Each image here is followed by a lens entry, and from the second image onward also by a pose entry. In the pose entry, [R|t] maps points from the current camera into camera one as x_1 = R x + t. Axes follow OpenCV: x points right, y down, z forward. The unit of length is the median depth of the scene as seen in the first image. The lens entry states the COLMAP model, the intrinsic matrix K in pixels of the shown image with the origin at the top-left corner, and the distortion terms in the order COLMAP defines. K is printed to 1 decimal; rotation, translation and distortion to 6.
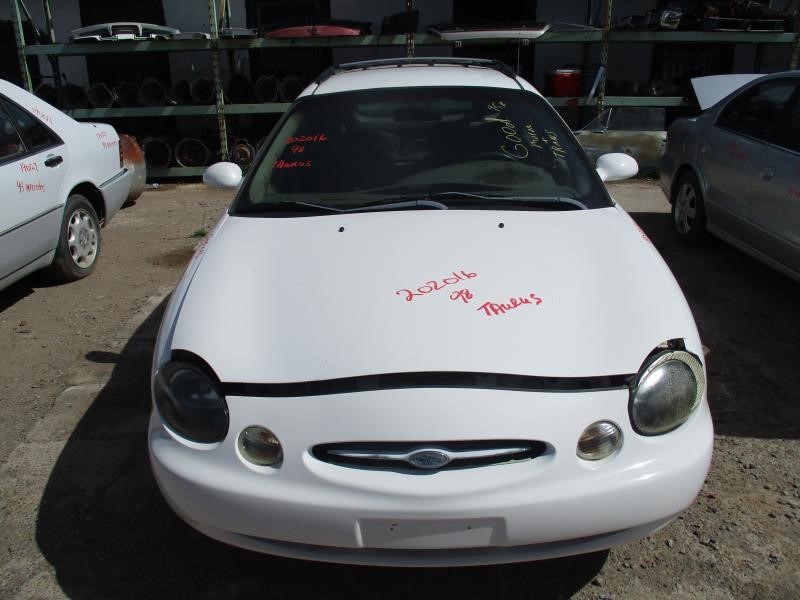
lens RADIAL K [[658.0, 0, 397.6], [0, 658.0, 288.9], [0, 0, 1]] dist [-0.030239, 0.006182]
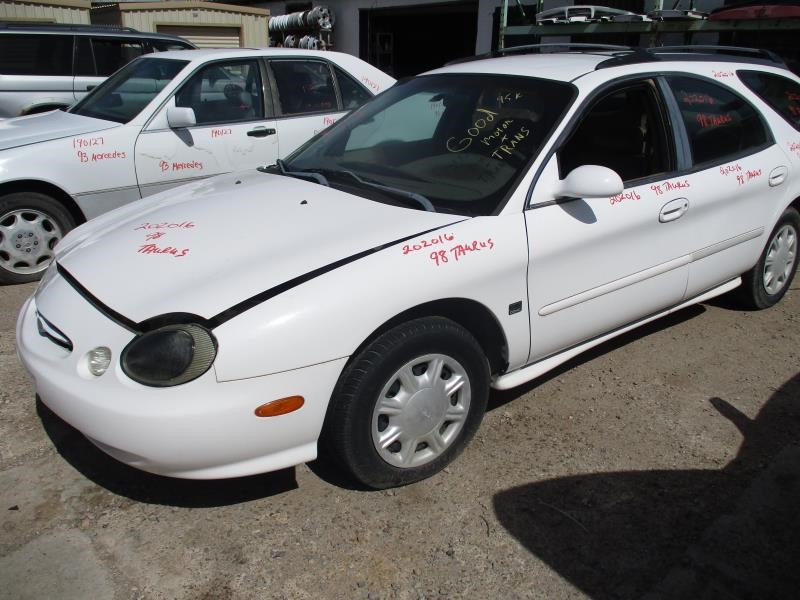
lens RADIAL K [[658.0, 0, 397.6], [0, 658.0, 288.9], [0, 0, 1]] dist [-0.030239, 0.006182]
pose [[0.646276, 0.276651, -0.711190, 0.272984], [-0.257565, 0.956361, 0.137966, -0.038319], [0.718323, 0.094014, 0.689328, 0.098509]]
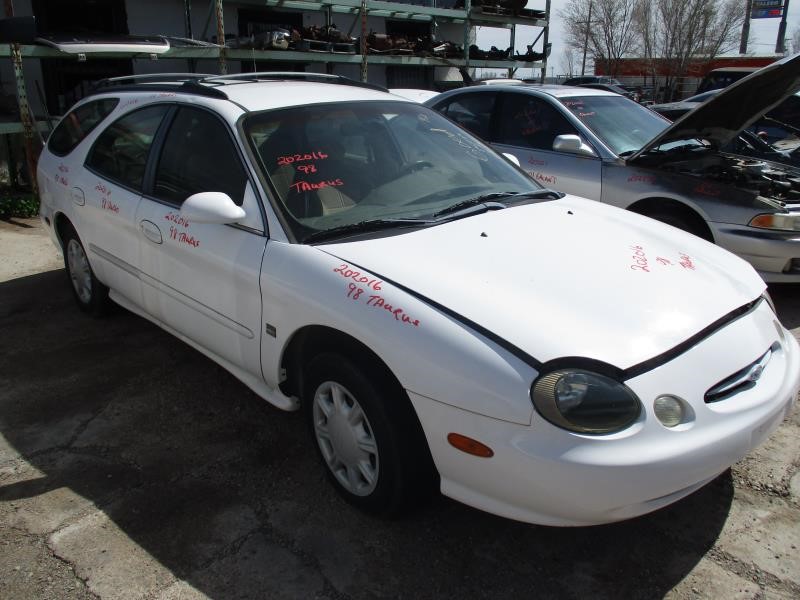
lens RADIAL K [[658.0, 0, 397.6], [0, 658.0, 288.9], [0, 0, 1]] dist [-0.030239, 0.006182]
pose [[0.727849, -0.195501, 0.657279, -0.233510], [0.210607, 0.975904, 0.057053, -0.024556], [-0.652595, 0.096902, 0.751485, 0.079207]]
